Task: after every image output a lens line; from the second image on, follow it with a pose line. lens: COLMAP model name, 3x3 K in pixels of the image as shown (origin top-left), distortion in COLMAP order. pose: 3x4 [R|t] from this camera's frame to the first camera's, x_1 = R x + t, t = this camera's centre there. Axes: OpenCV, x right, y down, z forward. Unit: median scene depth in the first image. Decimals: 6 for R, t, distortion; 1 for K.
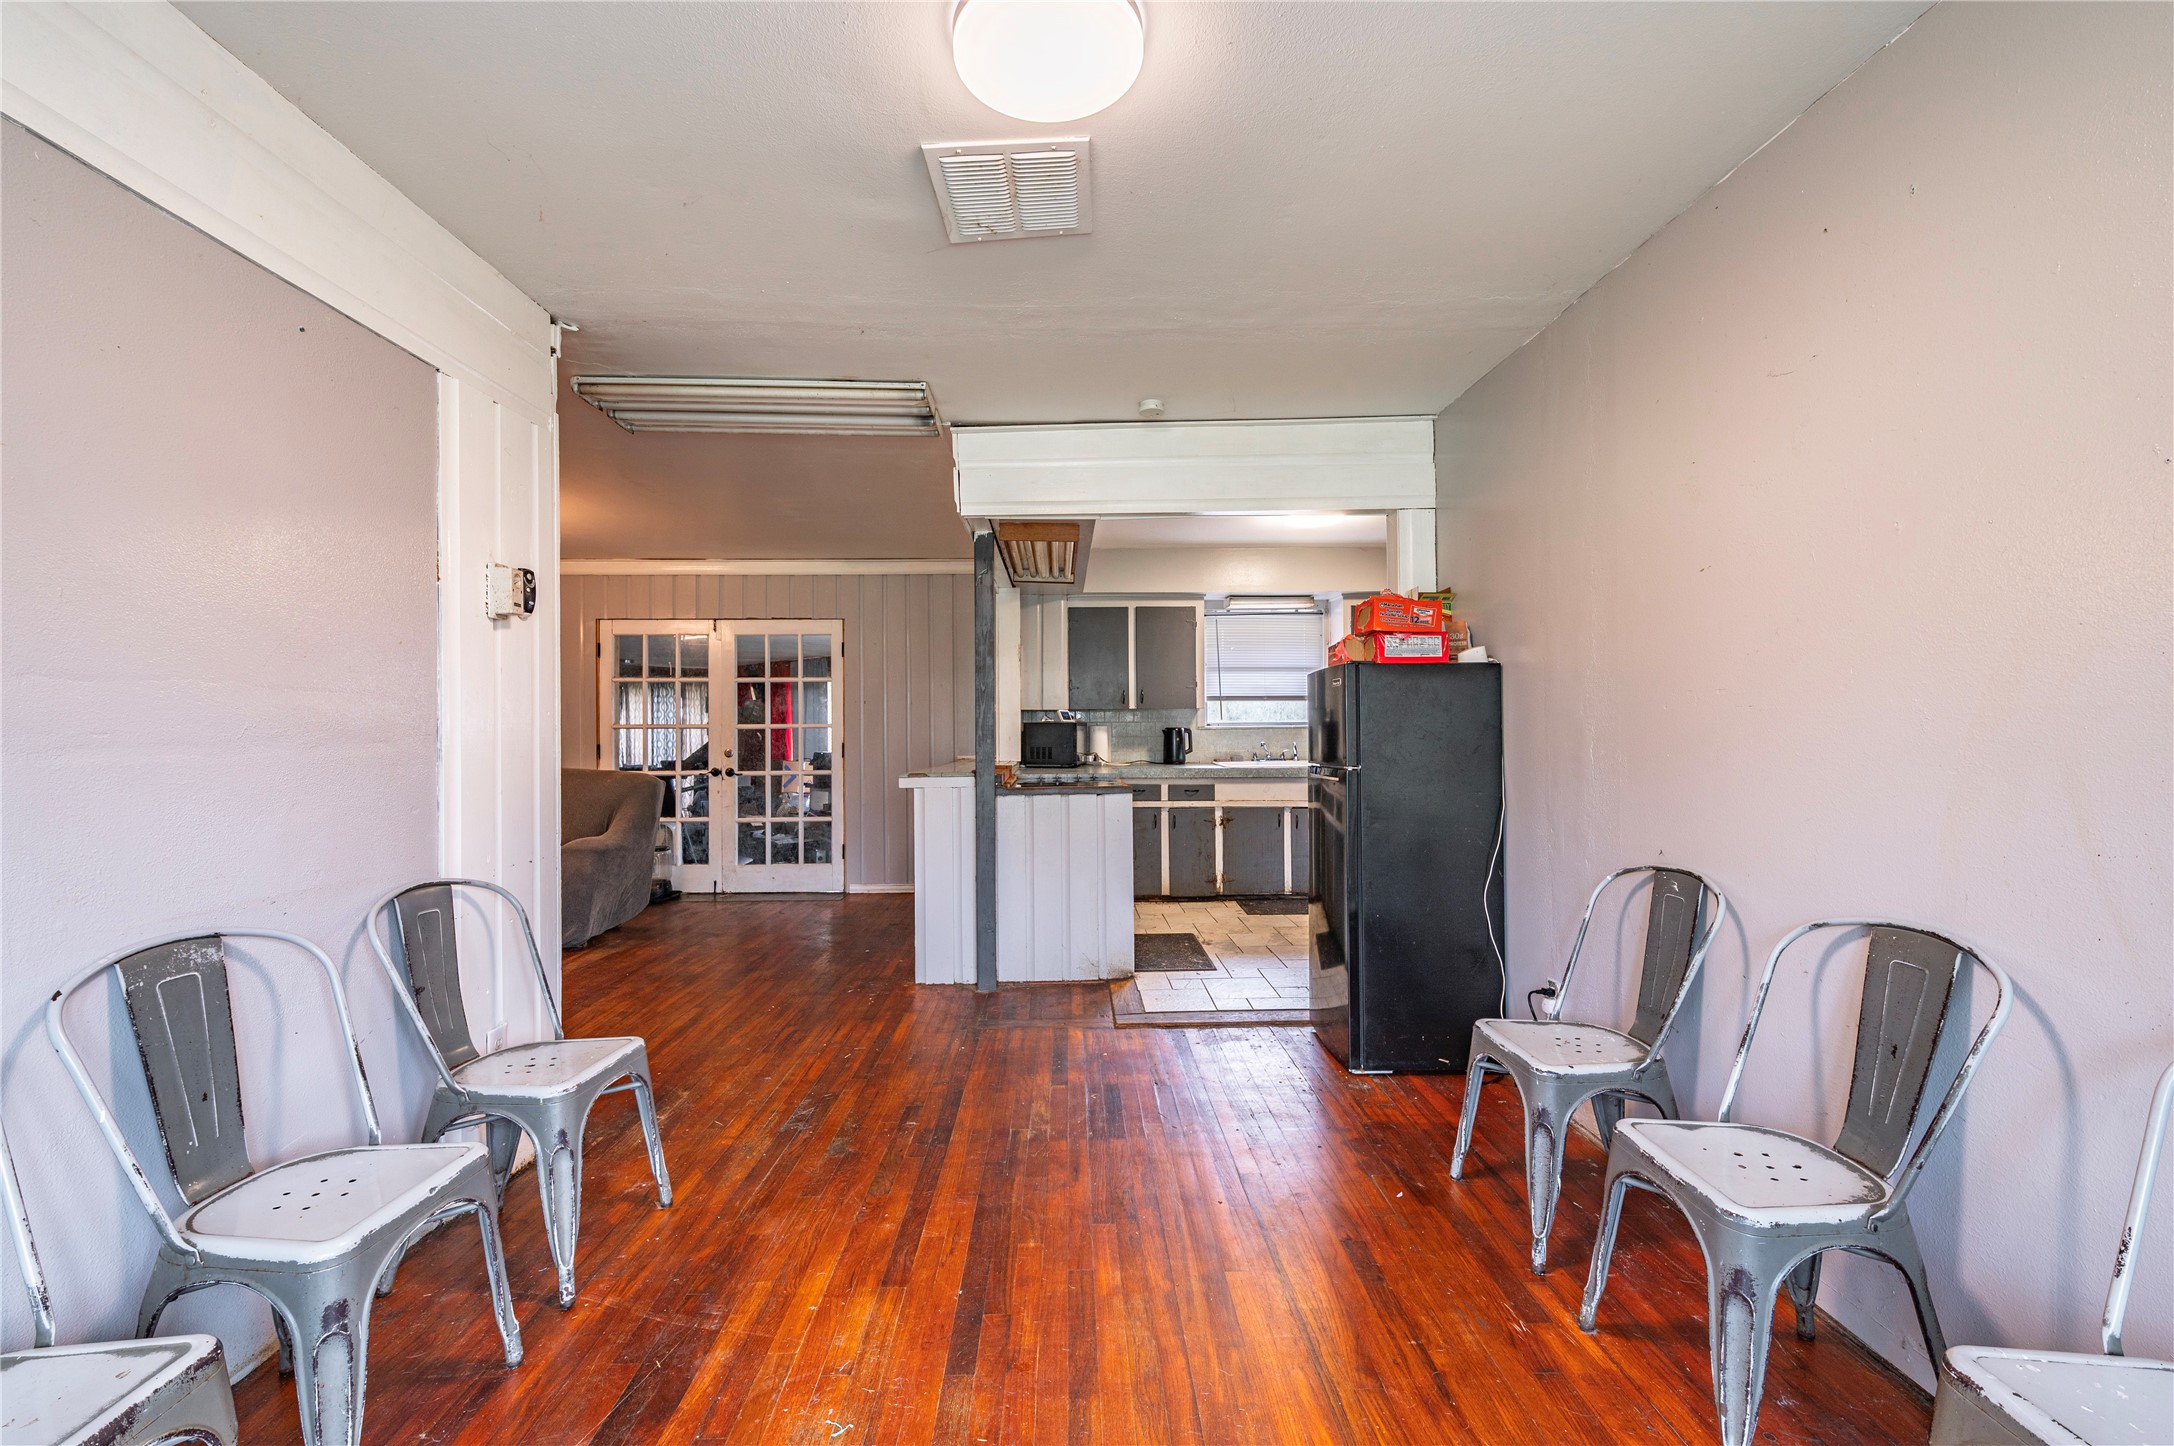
lens RADIAL K [[899.5, 0, 1087.1], [0, 899.5, 729.9], [0, 0, 1]] dist [-0.001029, 0.001679]
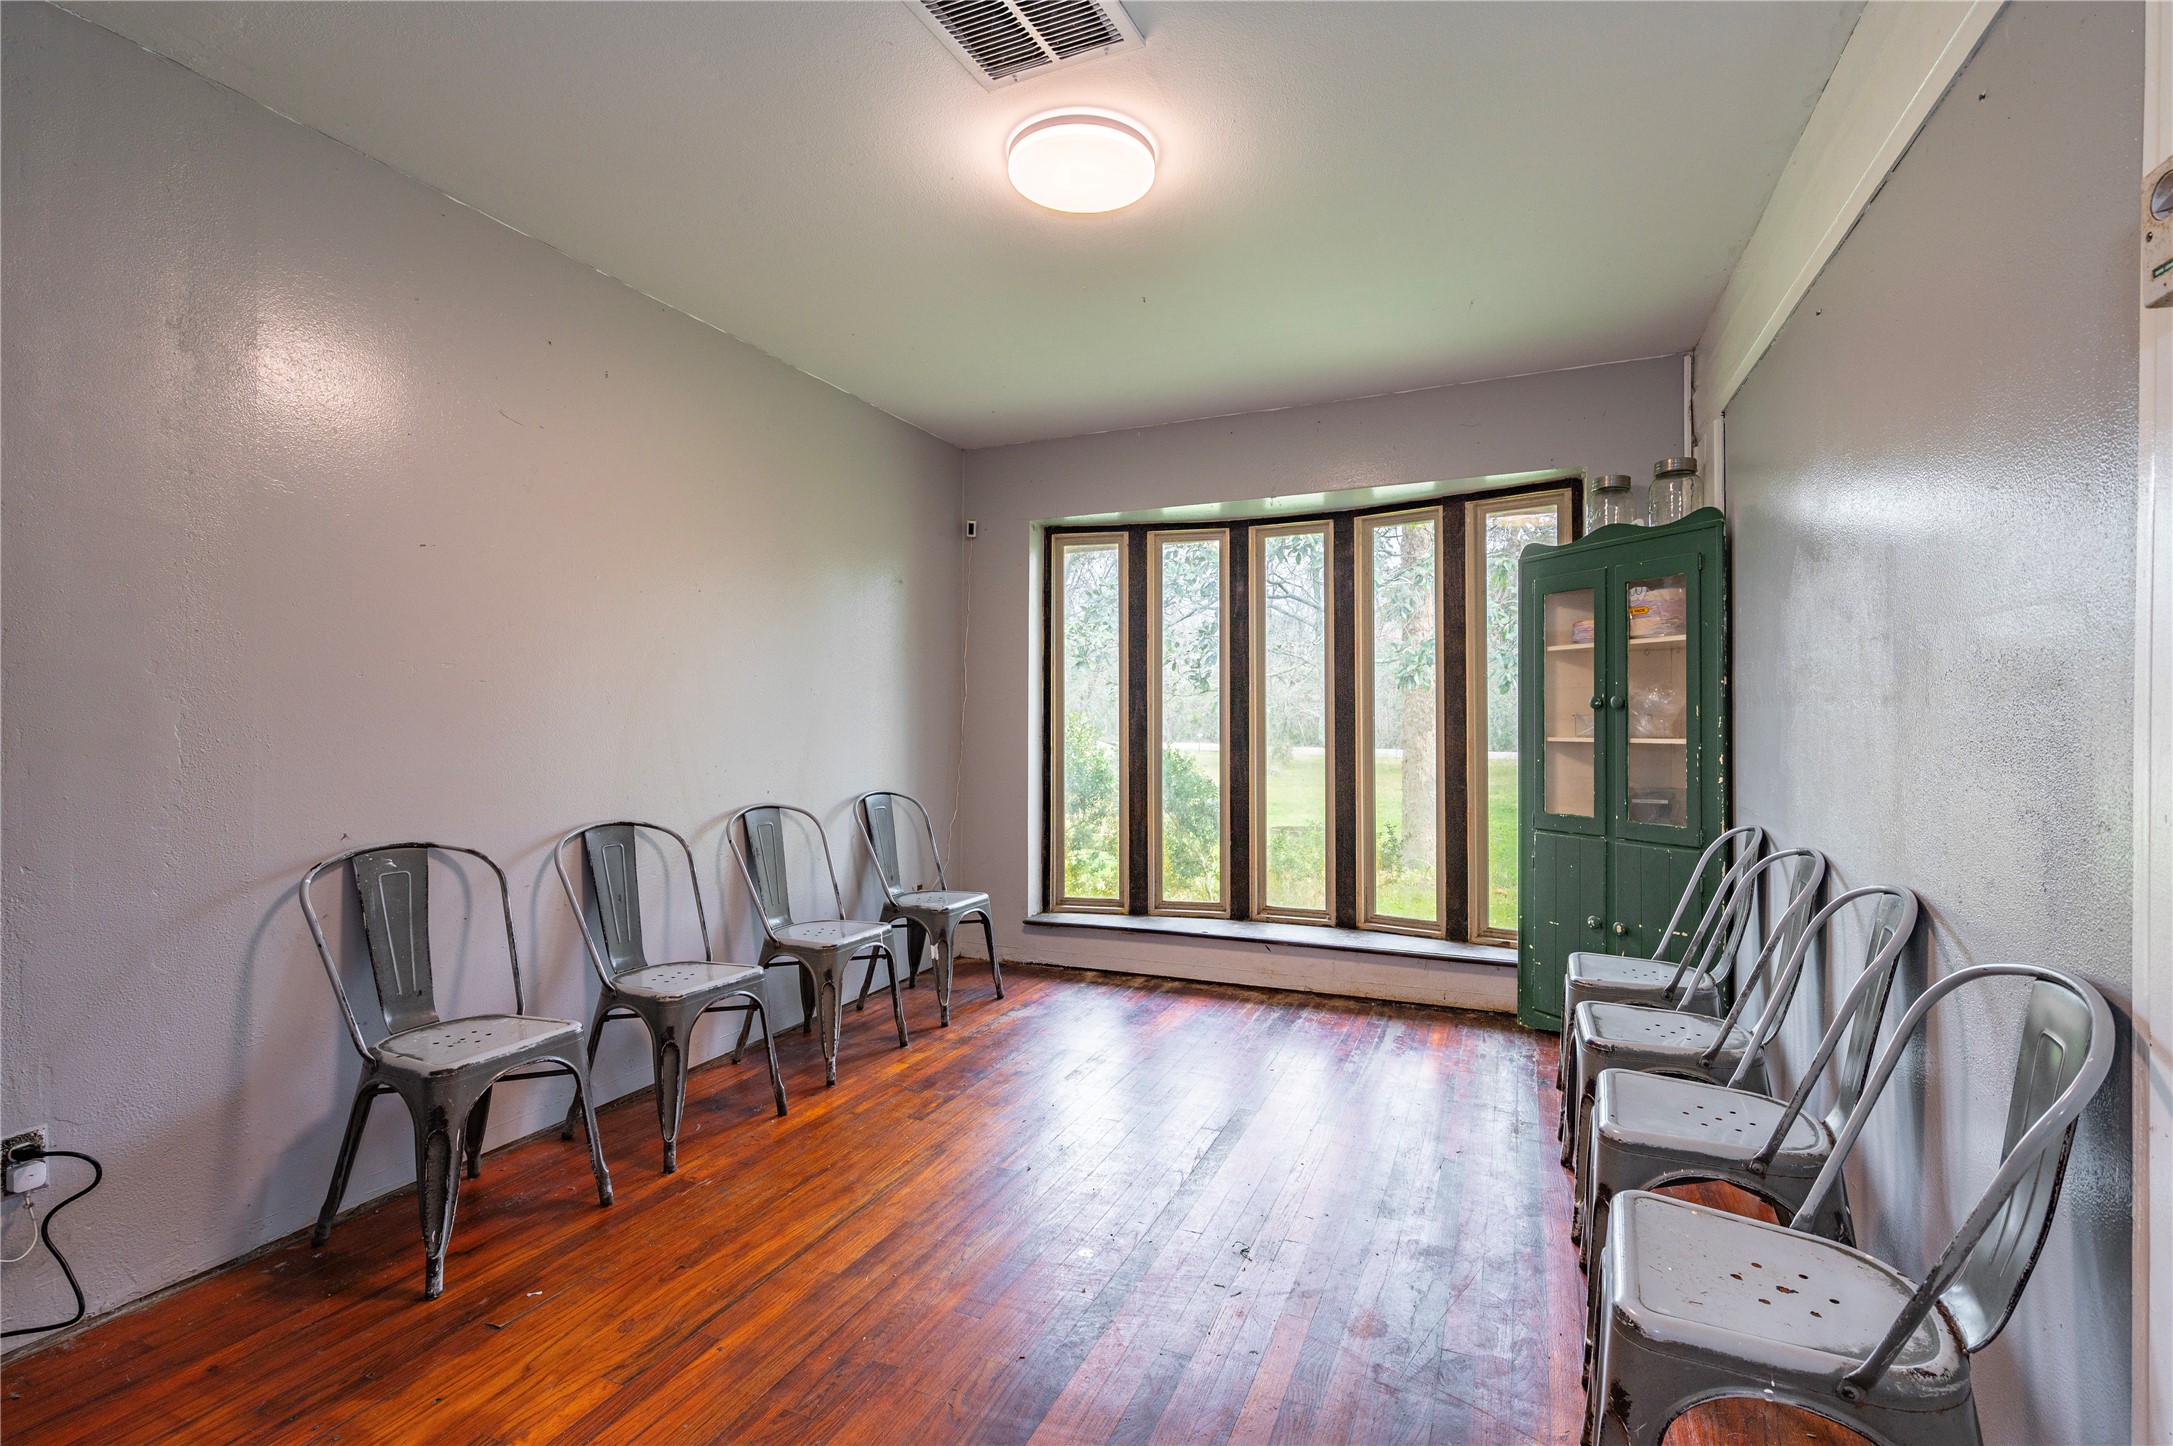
lens RADIAL K [[978.4, 0, 1091.6], [0, 978.4, 714.9], [0, 0, 1]] dist [0.001833, -0.000301]
pose [[-0.904886, 0.013149, 0.425450, -0.496527], [0.010235, 0.999906, -0.009134, 0.035085], [-0.425530, -0.003911, -0.904936, 1.716479]]
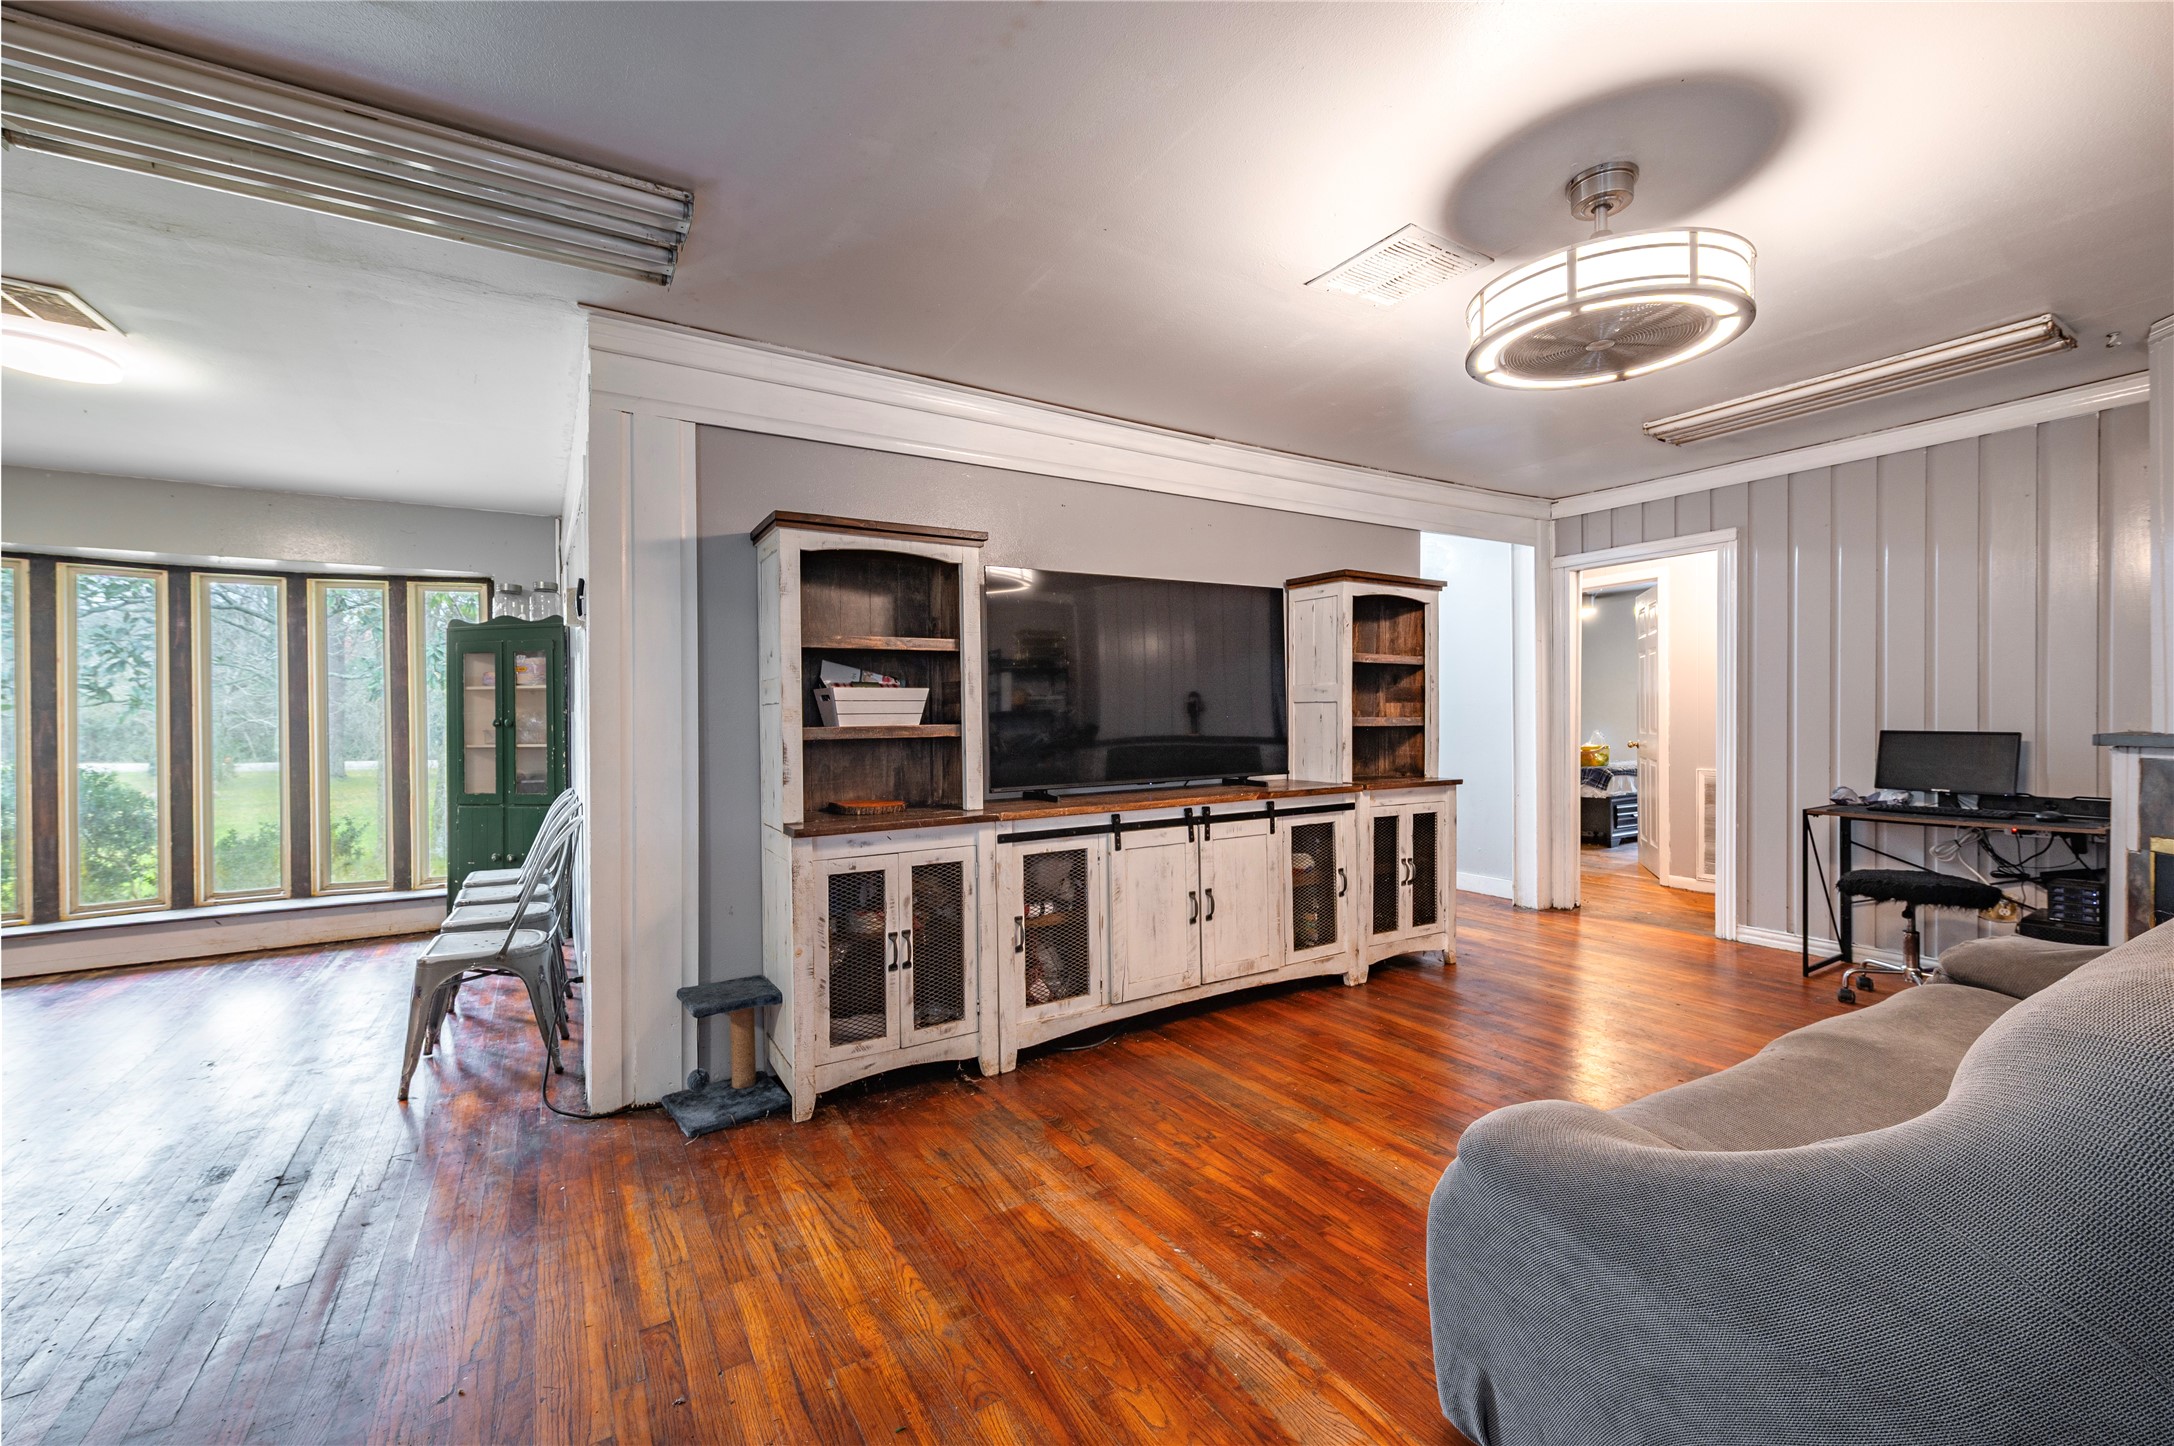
lens RADIAL K [[899.5, 0, 1101.3], [0, 899.5, 722.5], [0, 0, 1]] dist [-0.001029, 0.001679]
pose [[-0.861866, 0.017244, -0.506842, -0.867158], [0.016982, 0.999843, 0.005141, 0.016429], [0.506851, -0.004176, -0.862023, 3.401694]]
